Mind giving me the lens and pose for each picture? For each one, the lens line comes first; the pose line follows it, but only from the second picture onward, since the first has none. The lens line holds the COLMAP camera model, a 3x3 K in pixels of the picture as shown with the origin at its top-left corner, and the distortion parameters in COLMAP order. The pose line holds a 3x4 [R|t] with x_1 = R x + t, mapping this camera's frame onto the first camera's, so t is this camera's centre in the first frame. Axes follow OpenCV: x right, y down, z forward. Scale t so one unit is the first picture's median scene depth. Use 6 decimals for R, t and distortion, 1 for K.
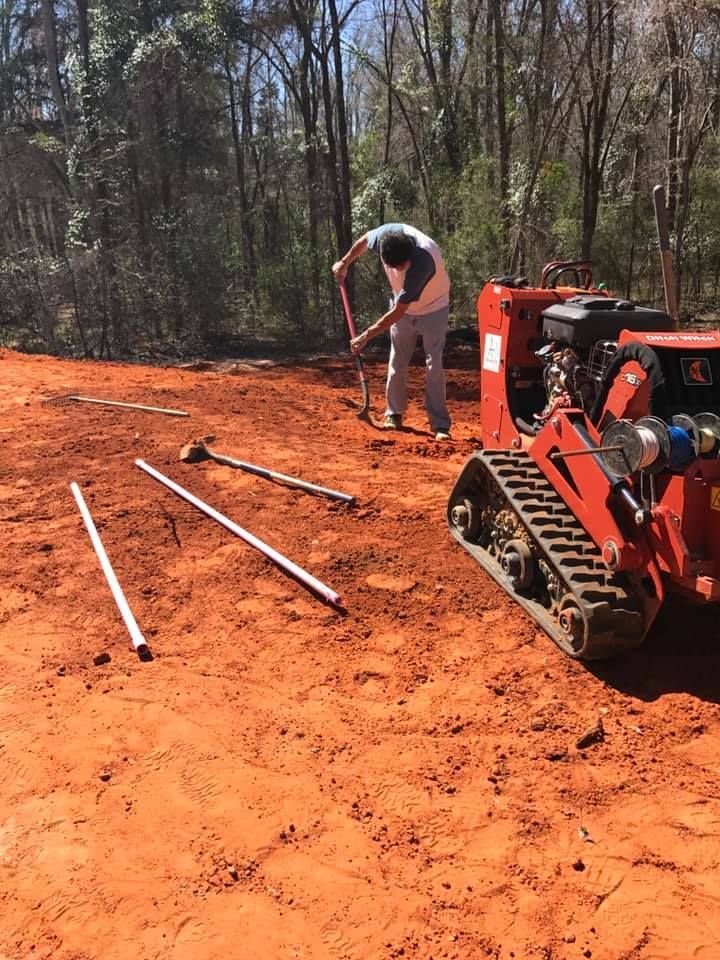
lens RADIAL K [[683.7, 0, 360.0], [0, 683.7, 480.0], [0, 0, 1]] dist [0.051573, -0.068483]
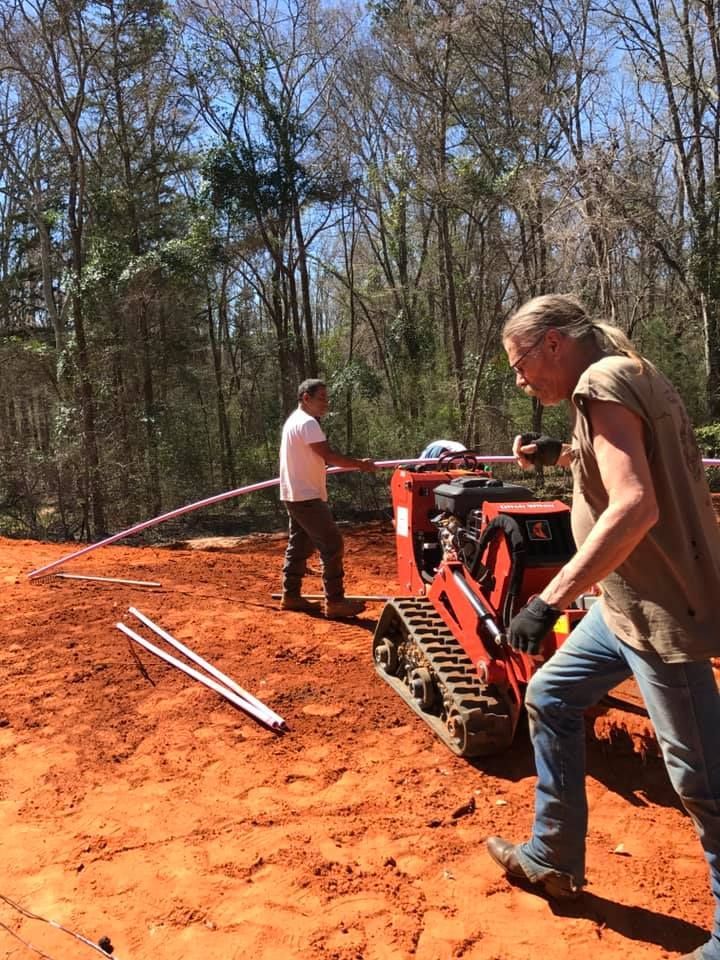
lens RADIAL K [[705.1, 0, 357.0], [0, 705.1, 504.9], [0, 0, 1]] dist [0.006041, 0.001077]
pose [[0.999115, -0.035436, 0.022667, 0.088882], [0.039453, 0.976326, -0.212677, 0.061845], [-0.014594, 0.213383, 0.976860, -0.294616]]
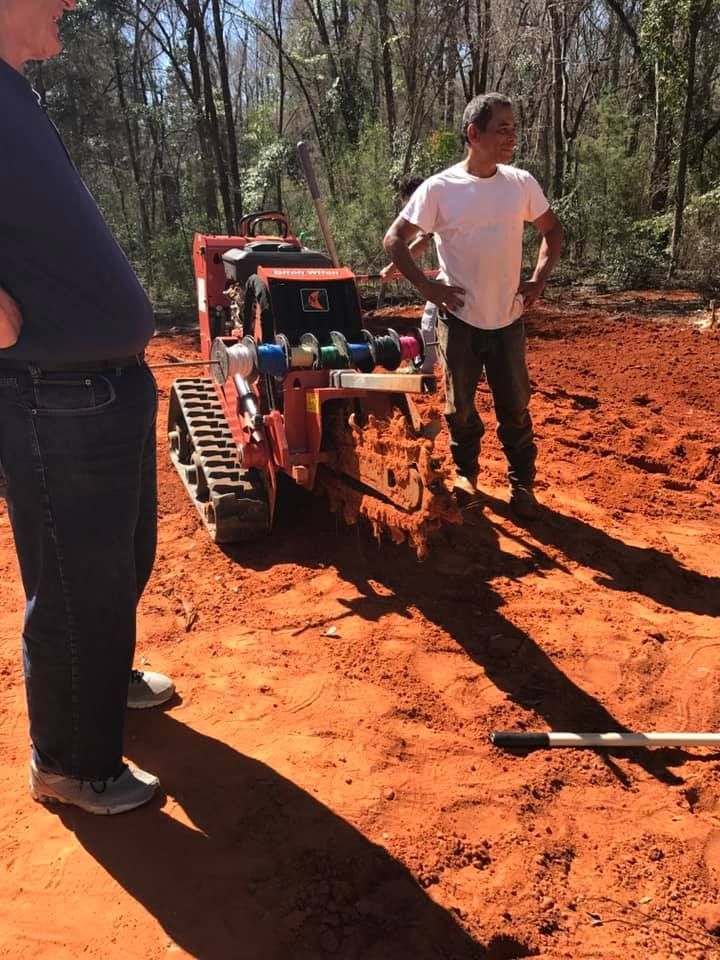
lens RADIAL K [[683.7, 0, 360.0], [0, 683.7, 480.0], [0, 0, 1]] dist [0.051573, -0.068483]
pose [[0.996426, -0.040991, 0.073858, 0.390164], [0.038457, 0.998633, 0.035414, 0.095629], [-0.075209, -0.032447, 0.996640, -0.165291]]
